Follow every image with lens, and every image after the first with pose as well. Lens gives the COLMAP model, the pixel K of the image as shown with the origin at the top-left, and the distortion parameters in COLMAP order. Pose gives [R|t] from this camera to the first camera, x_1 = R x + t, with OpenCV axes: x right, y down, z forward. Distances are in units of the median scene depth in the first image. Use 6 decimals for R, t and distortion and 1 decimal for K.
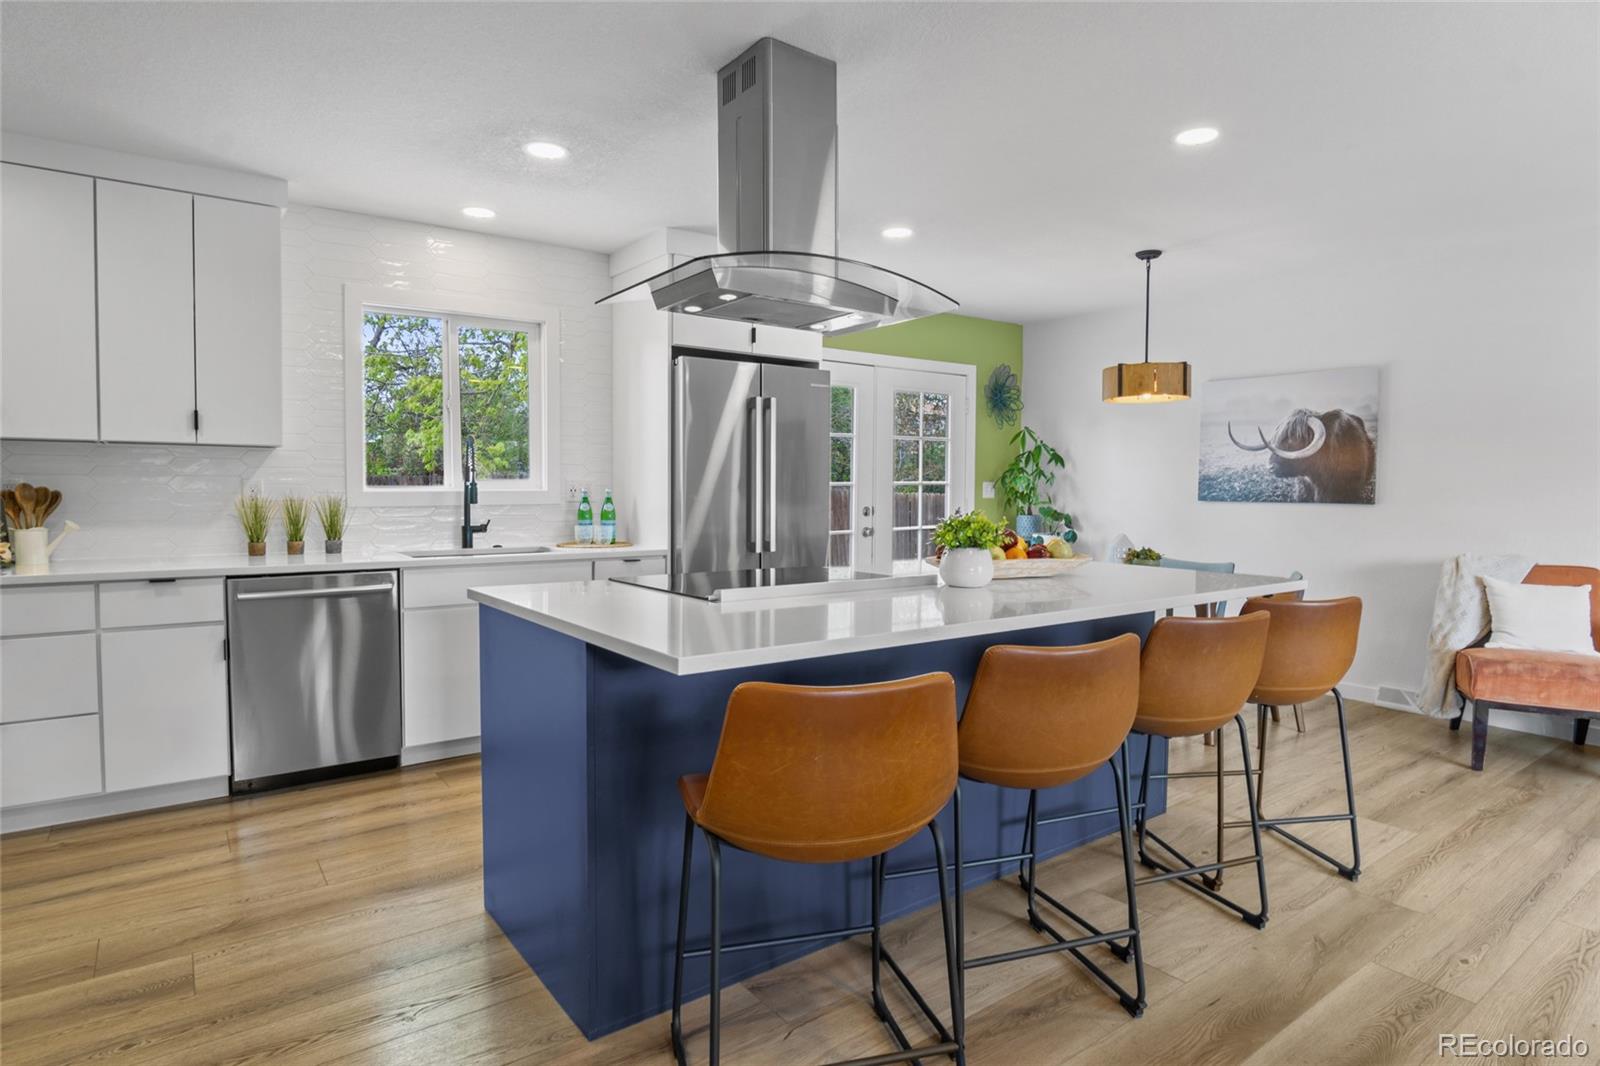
lens RADIAL K [[875.1, 0, 802.5], [0, 875.1, 530.2], [0, 0, 1]] dist [-0.028560, 0.005993]
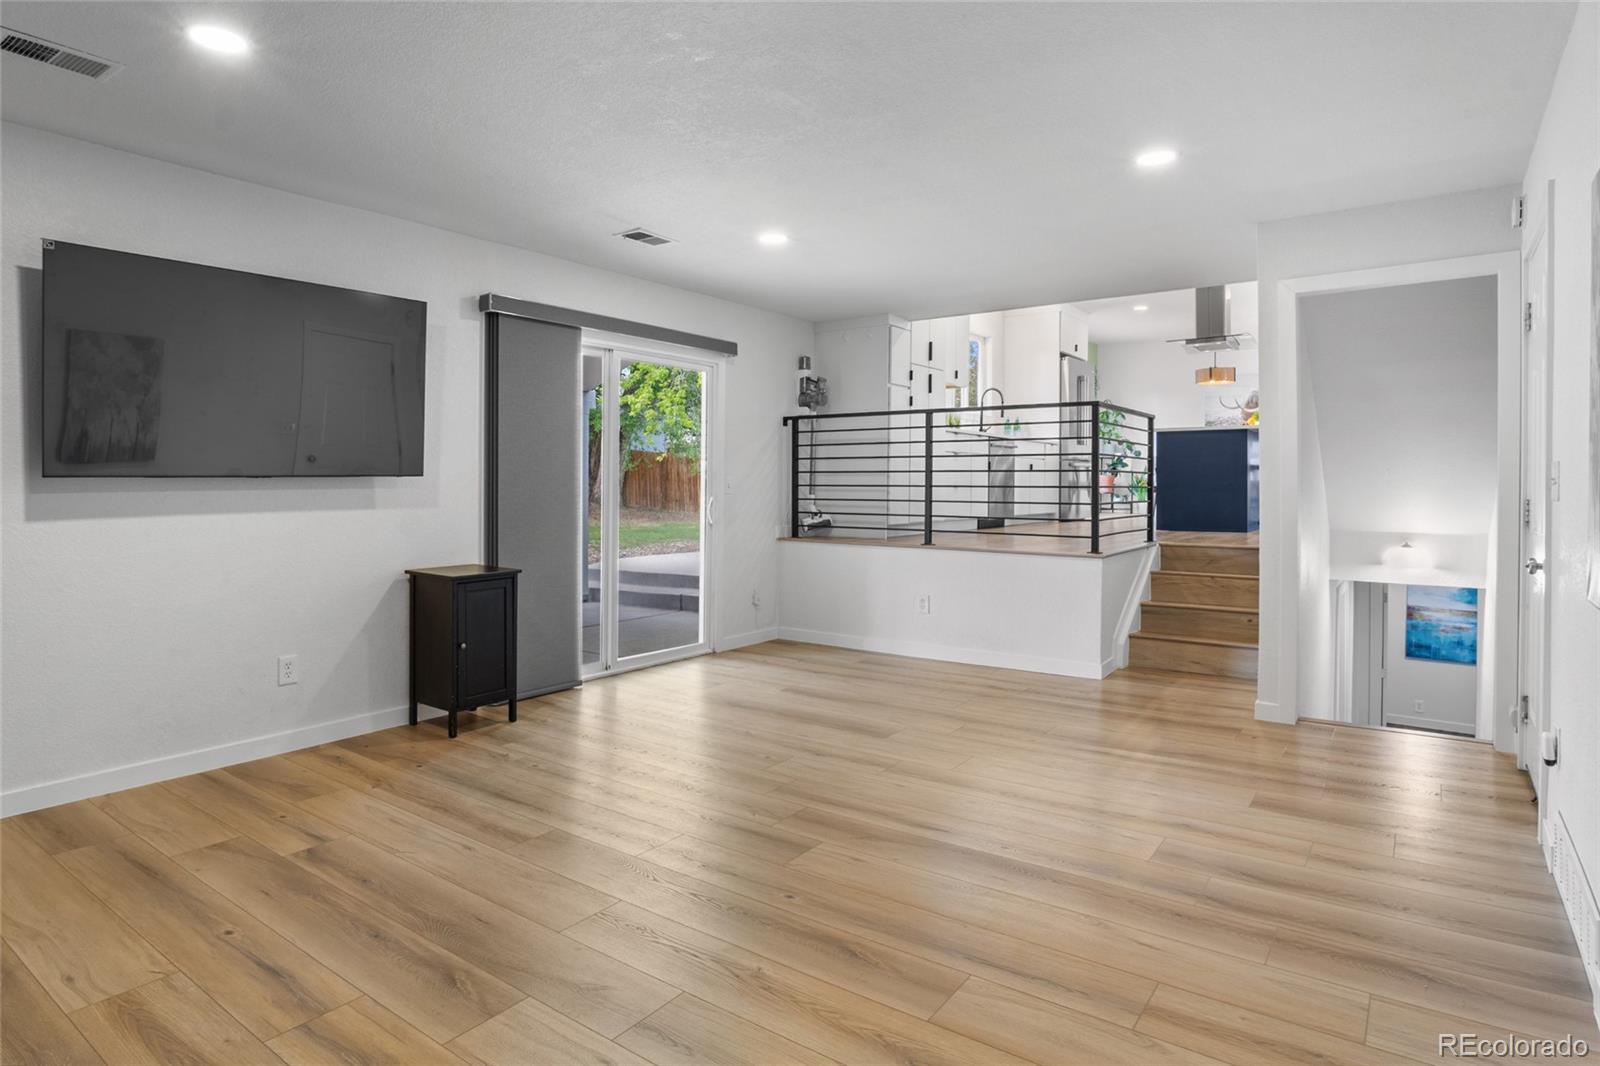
lens RADIAL K [[875.1, 0, 800.8], [0, 875.1, 485.8], [0, 0, 1]] dist [-0.028560, 0.005993]
pose [[0.956286, -0.009686, 0.292273, -1.391622], [0.024945, 0.998510, -0.048526, 0.221190], [-0.291368, 0.053696, 0.955103, -0.937546]]
